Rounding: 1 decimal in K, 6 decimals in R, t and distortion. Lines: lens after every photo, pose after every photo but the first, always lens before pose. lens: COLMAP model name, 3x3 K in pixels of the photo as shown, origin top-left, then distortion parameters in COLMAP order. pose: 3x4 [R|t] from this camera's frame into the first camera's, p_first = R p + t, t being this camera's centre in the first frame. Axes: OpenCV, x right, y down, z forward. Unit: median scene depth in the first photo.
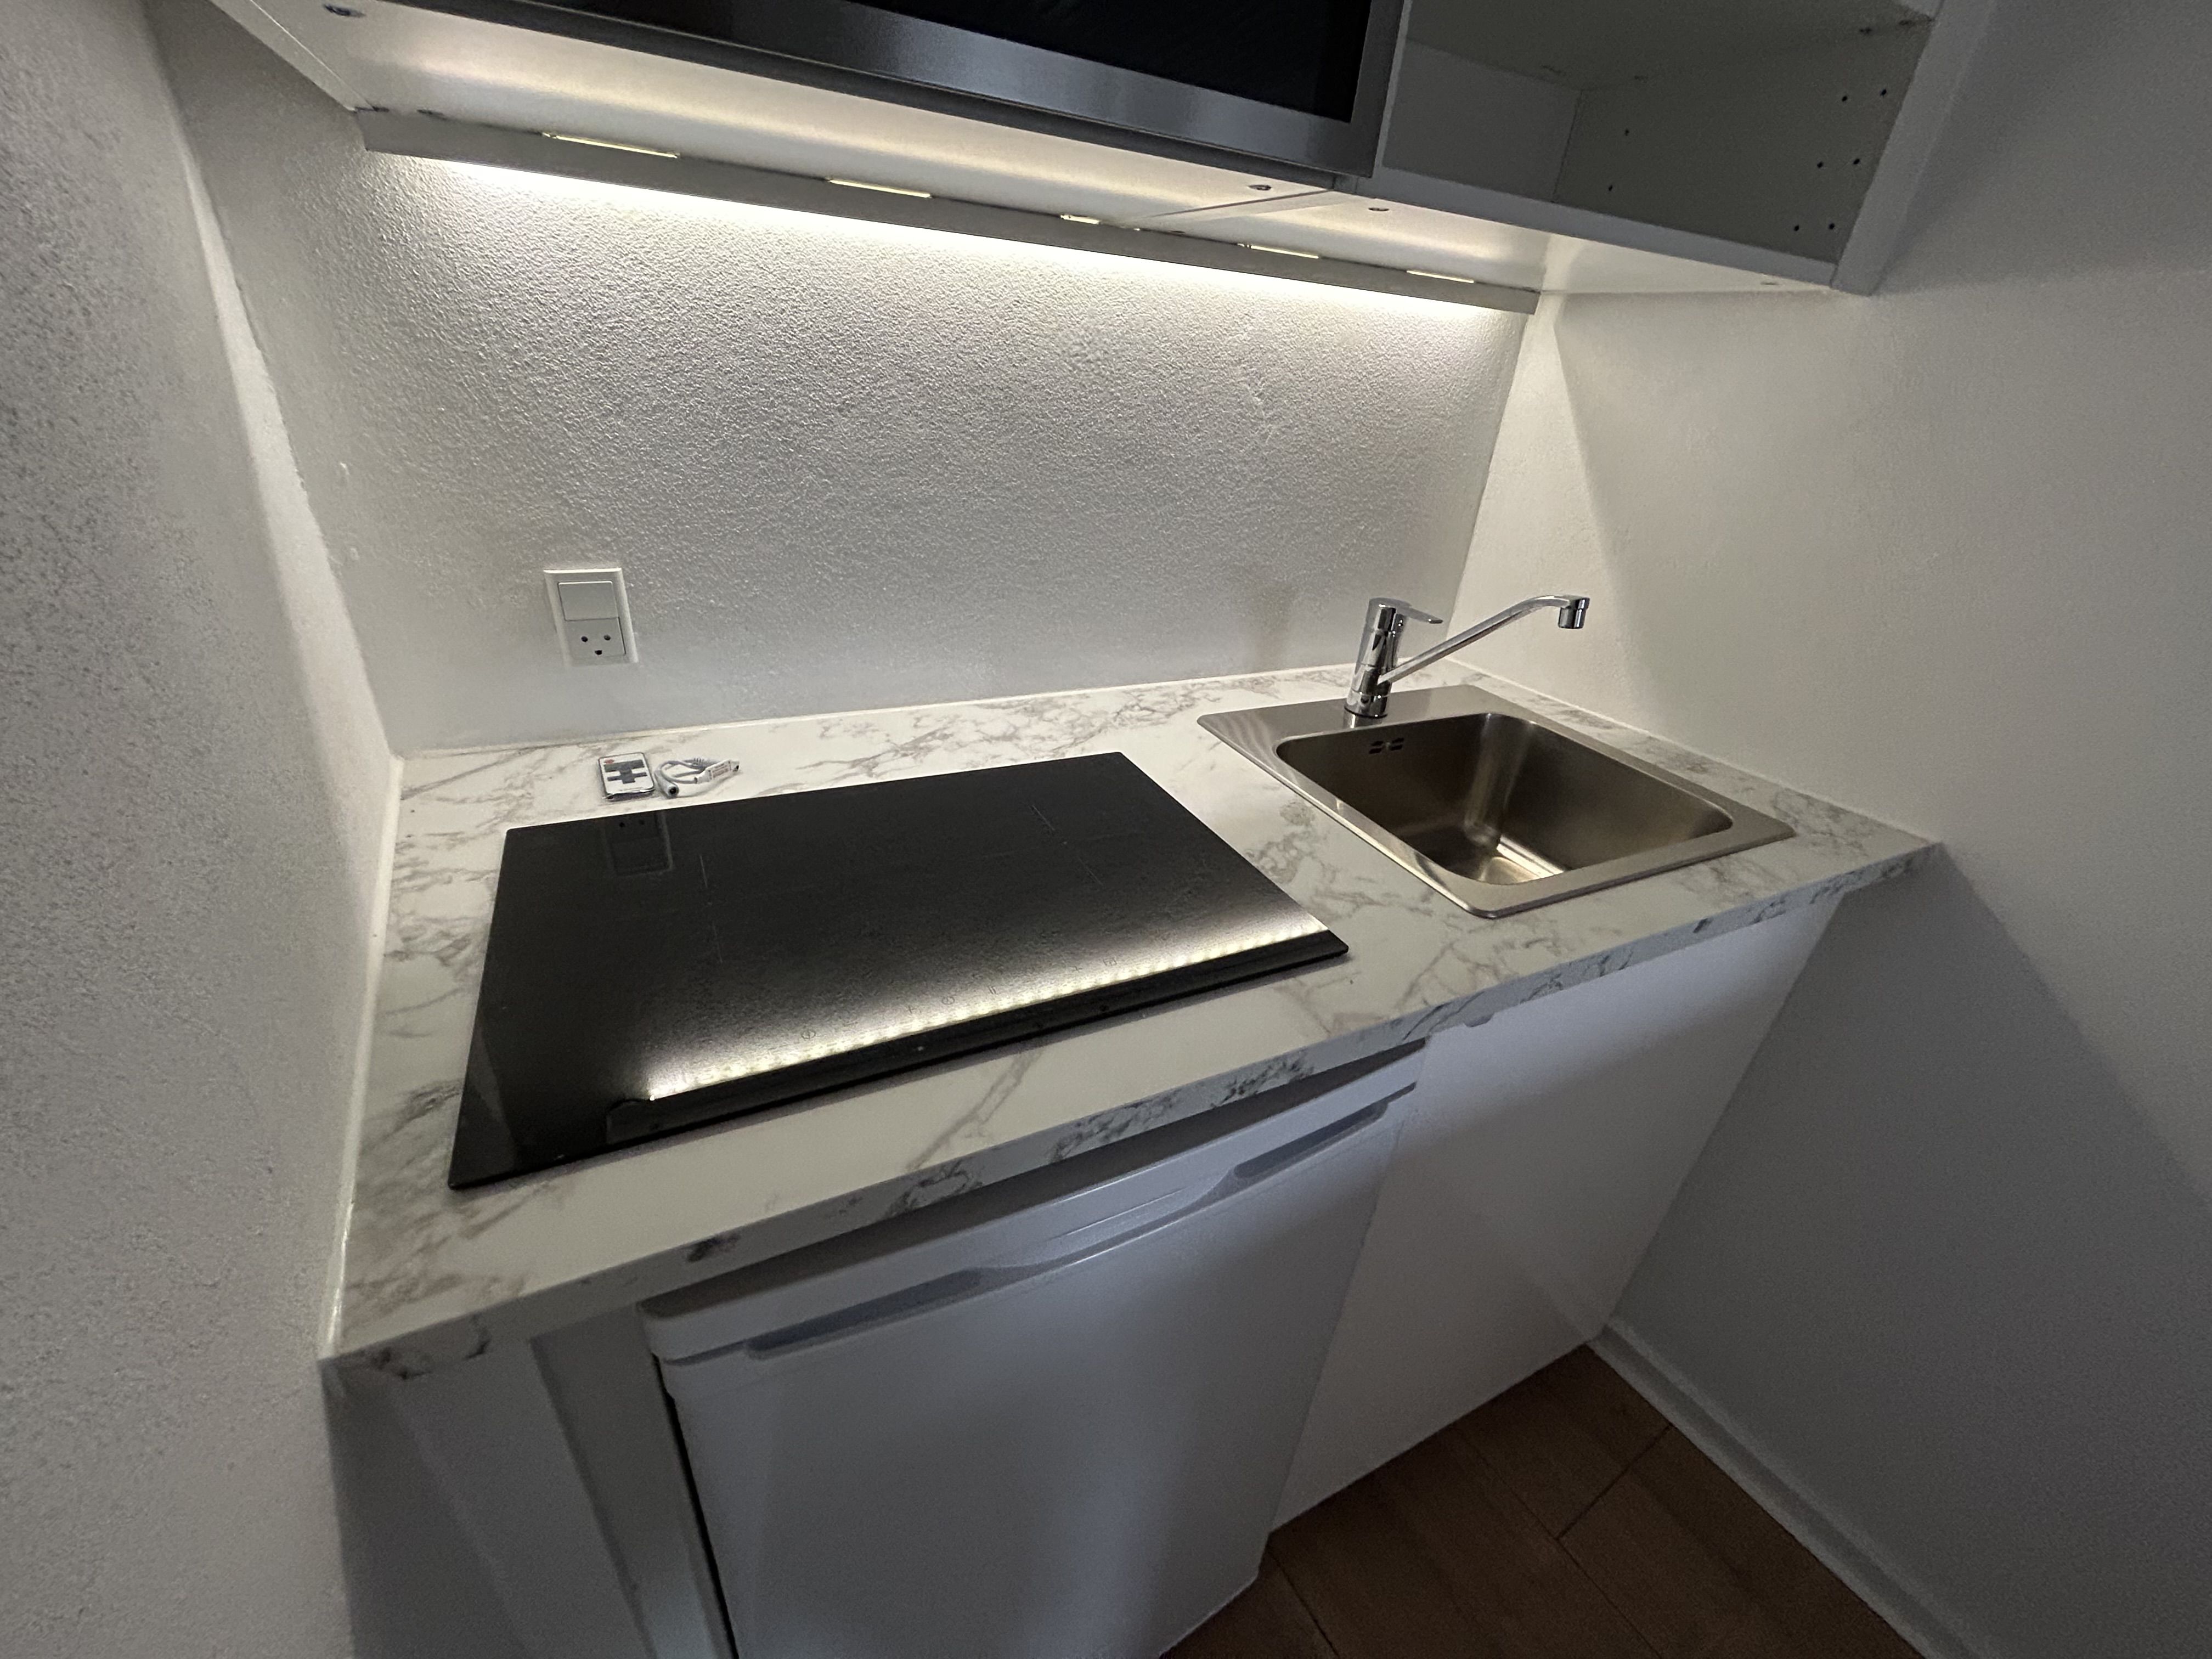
lens RADIAL K [[889.5, 0, 1103.4], [0, 889.5, 825.5], [0, 0, 1]] dist [-0.001515, -0.000114]
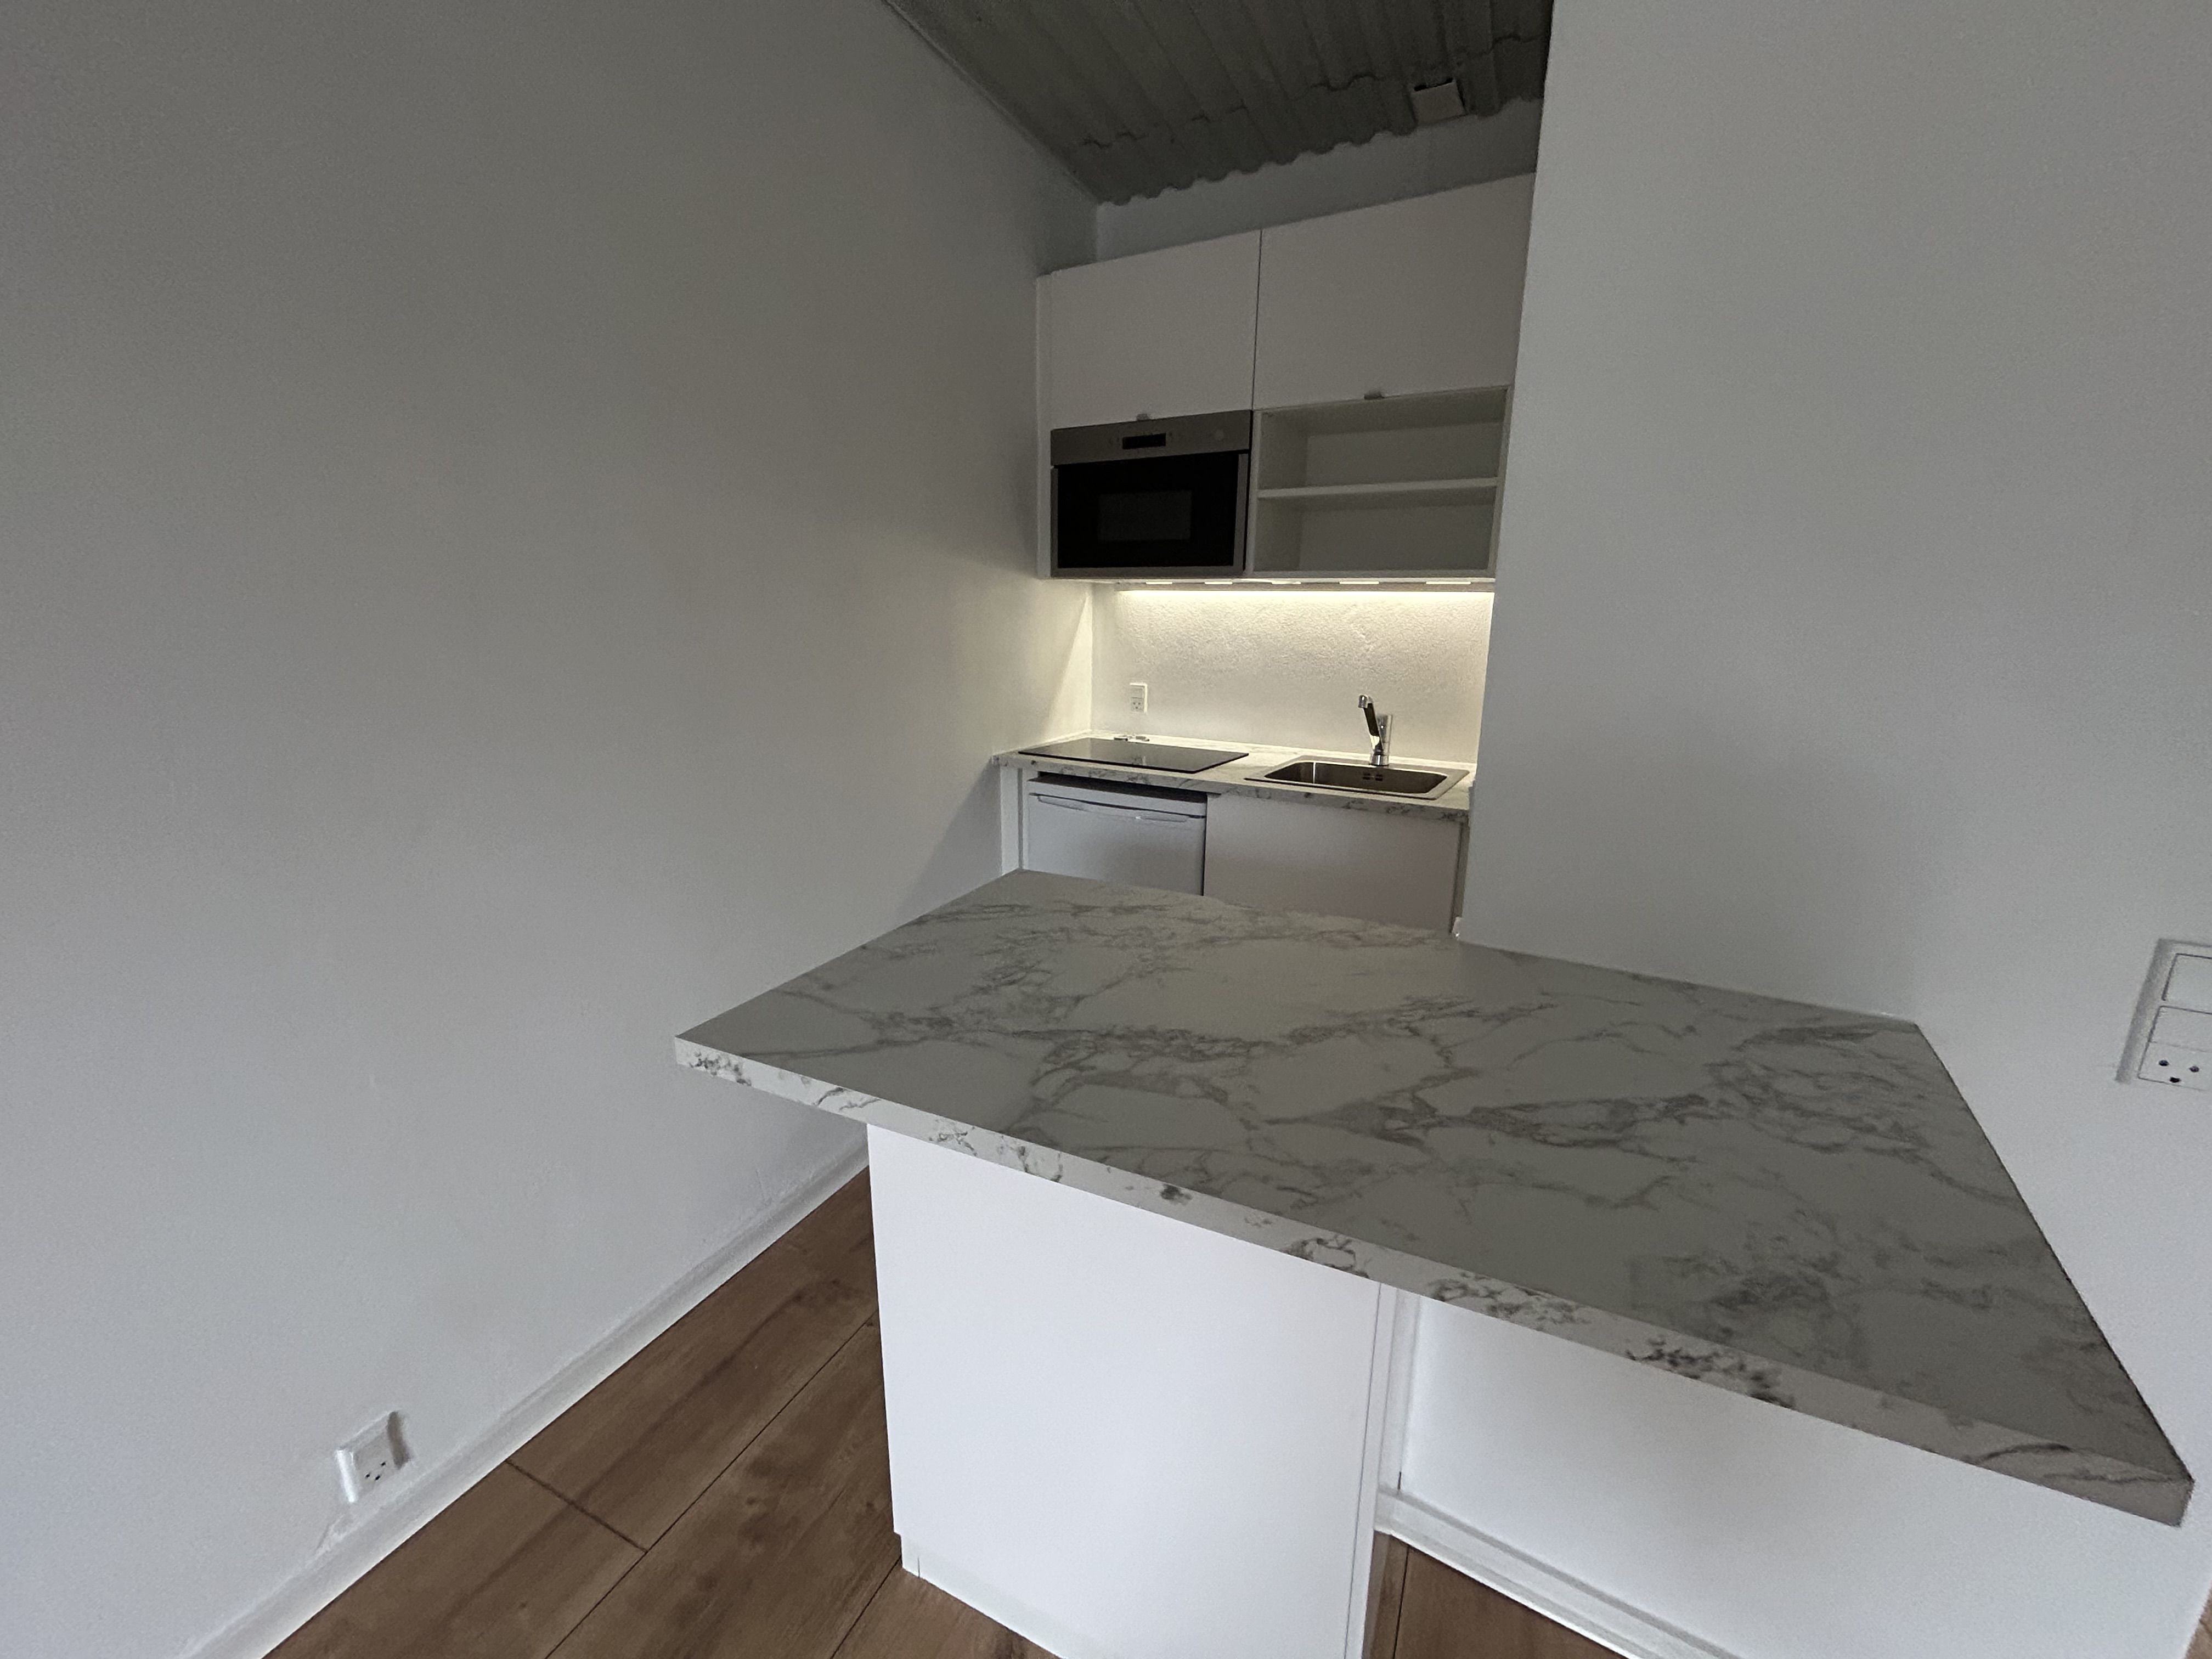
lens RADIAL K [[889.5, 0, 1108.8], [0, 889.5, 826.1], [0, 0, 1]] dist [-0.001515, -0.000114]
pose [[0.615148, 0.119013, -0.779377, 0.724581], [-0.345152, 0.929431, -0.130496, -0.020008], [0.708846, 0.349277, 0.612815, 0.140264]]
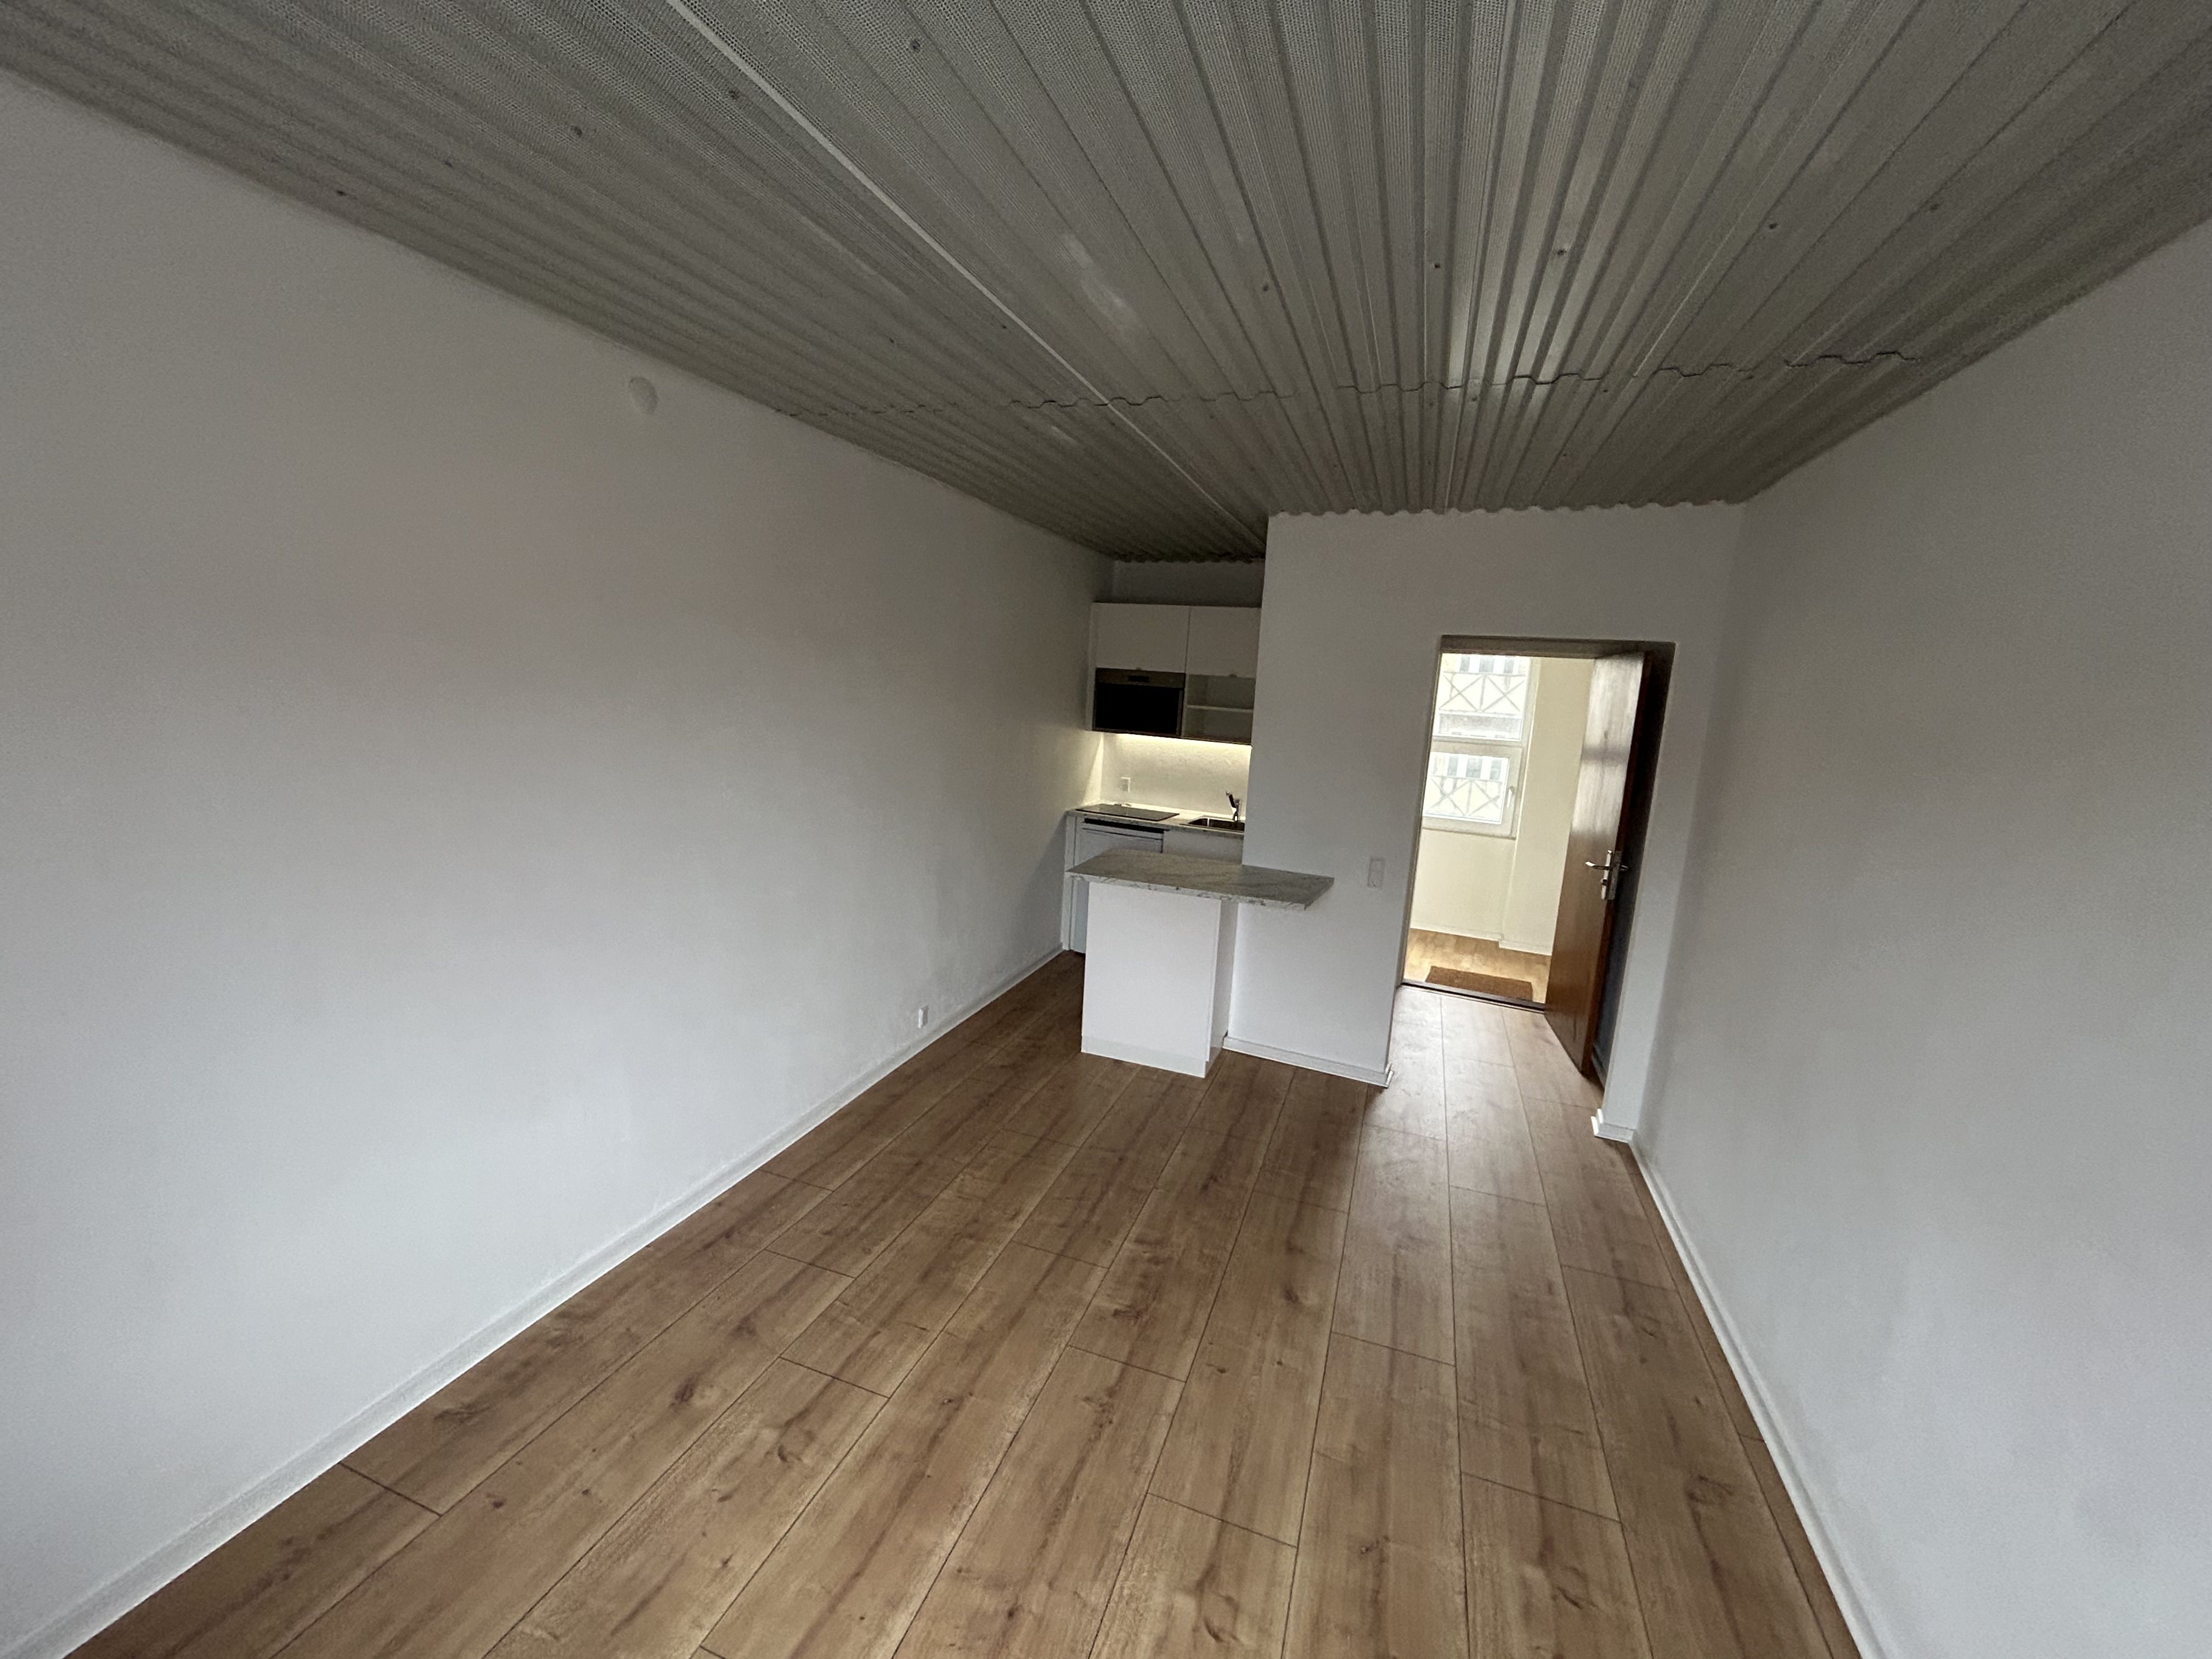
lens RADIAL K [[889.5, 0, 1108.2], [0, 889.5, 831.8], [0, 0, 1]] dist [-0.001515, -0.000114]
pose [[0.691886, 0.094413, -0.715807, 2.726778], [-0.351080, 0.910307, -0.219280, 0.827209], [0.630902, 0.403022, 0.662975, -2.095587]]
